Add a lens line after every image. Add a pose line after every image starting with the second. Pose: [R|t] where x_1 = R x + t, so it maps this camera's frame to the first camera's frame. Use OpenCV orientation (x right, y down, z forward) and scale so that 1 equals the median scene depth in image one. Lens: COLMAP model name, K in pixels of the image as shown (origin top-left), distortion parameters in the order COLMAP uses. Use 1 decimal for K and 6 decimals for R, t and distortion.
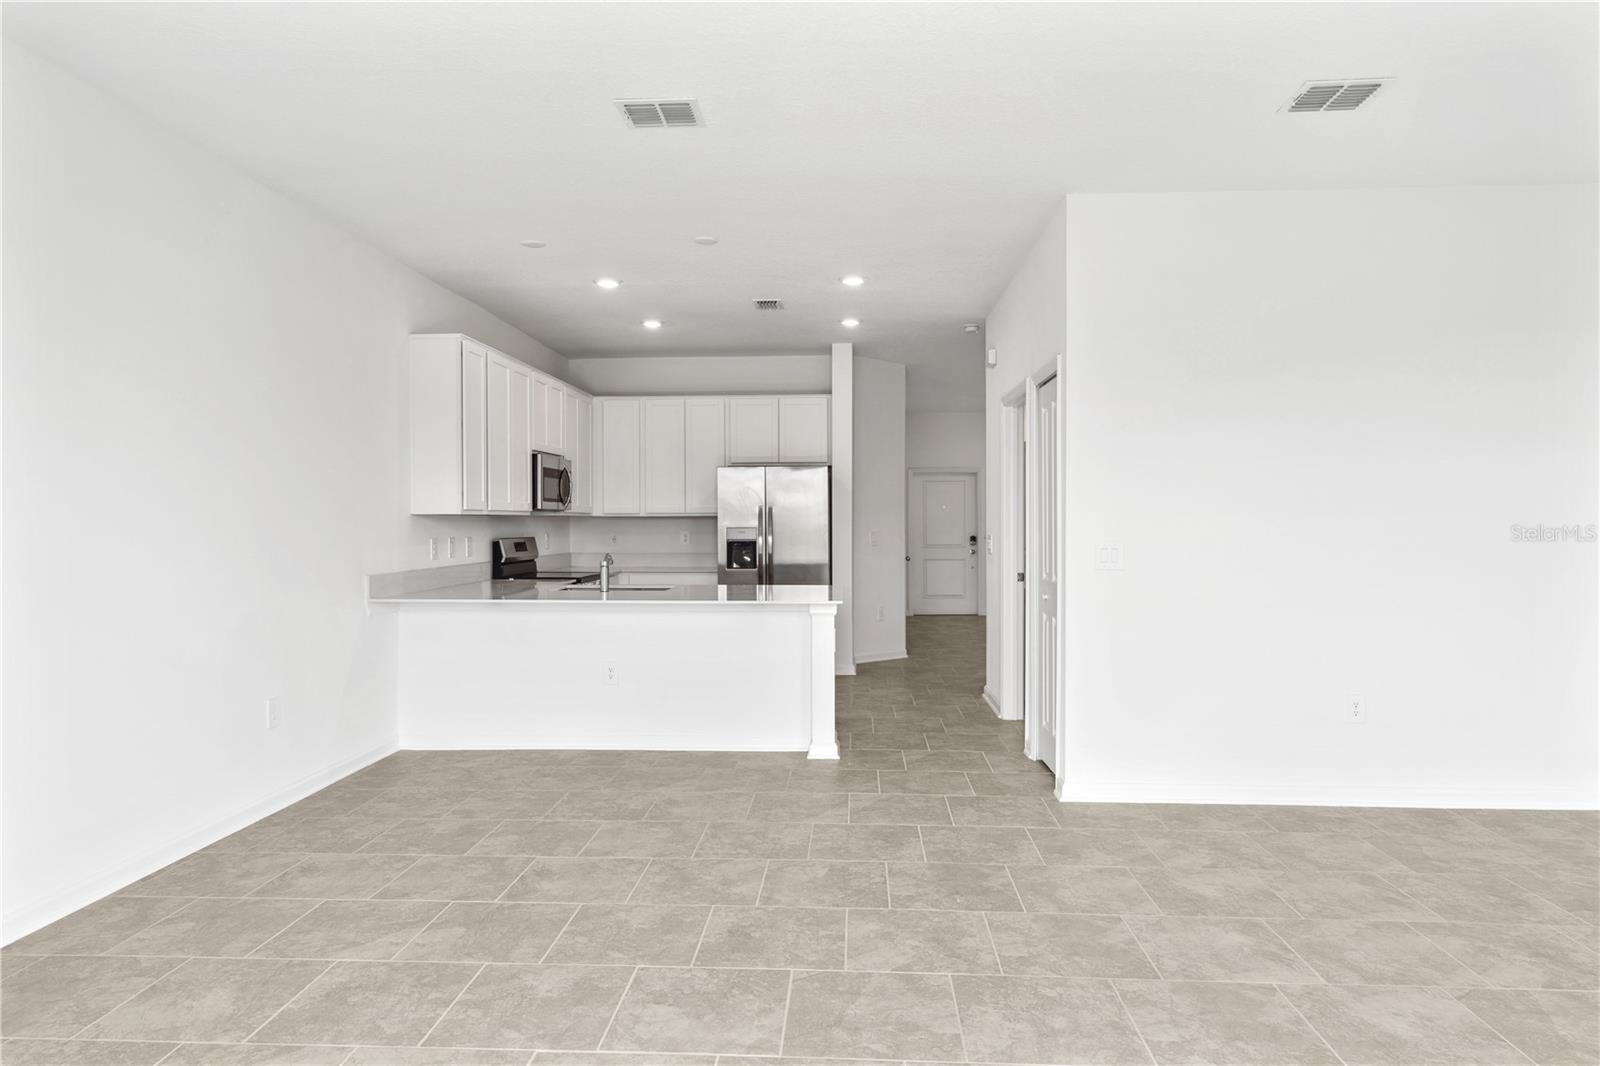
lens RADIAL K [[961.7, 0, 798.2], [0, 961.7, 528.6], [0, 0, 1]] dist [0.000920, -0.000283]
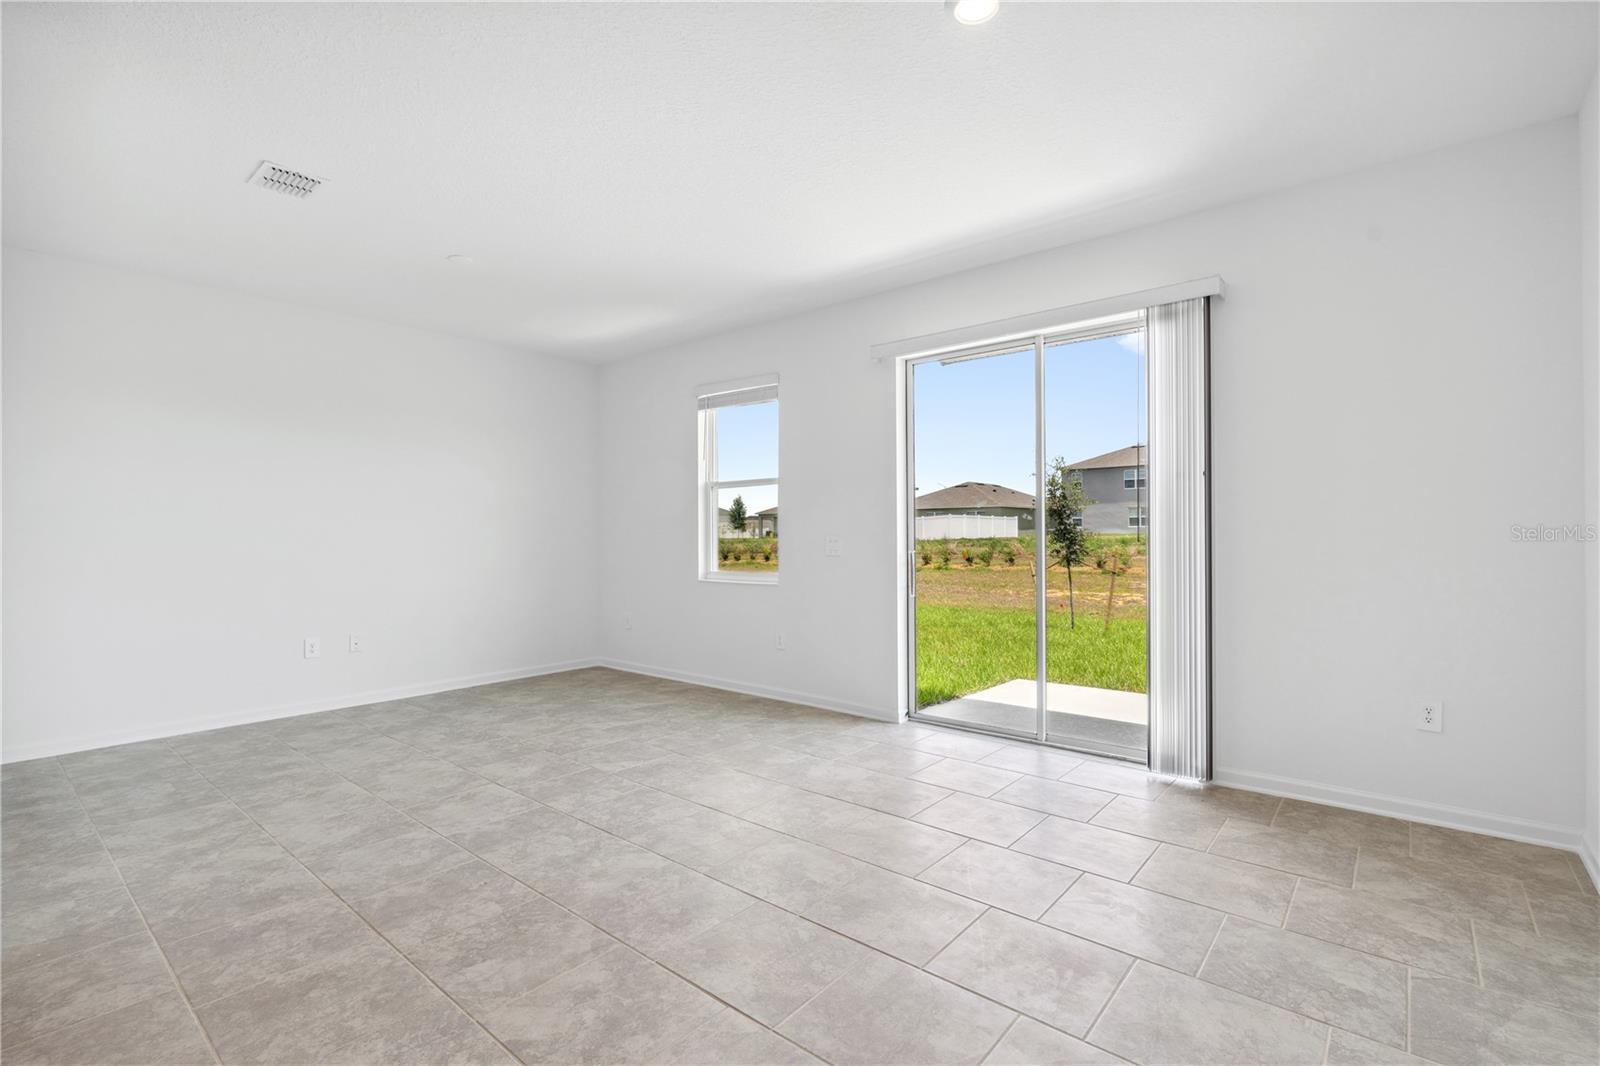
lens RADIAL K [[733.3, 0, 797.8], [0, 733.3, 532.5], [0, 0, 1]] dist [-0.004201, 0.001043]
pose [[-0.800085, 0.005261, 0.599863, -0.559418], [0.009077, 0.999953, 0.003336, 0.011768], [-0.599818, 0.008114, -0.800096, 1.388876]]
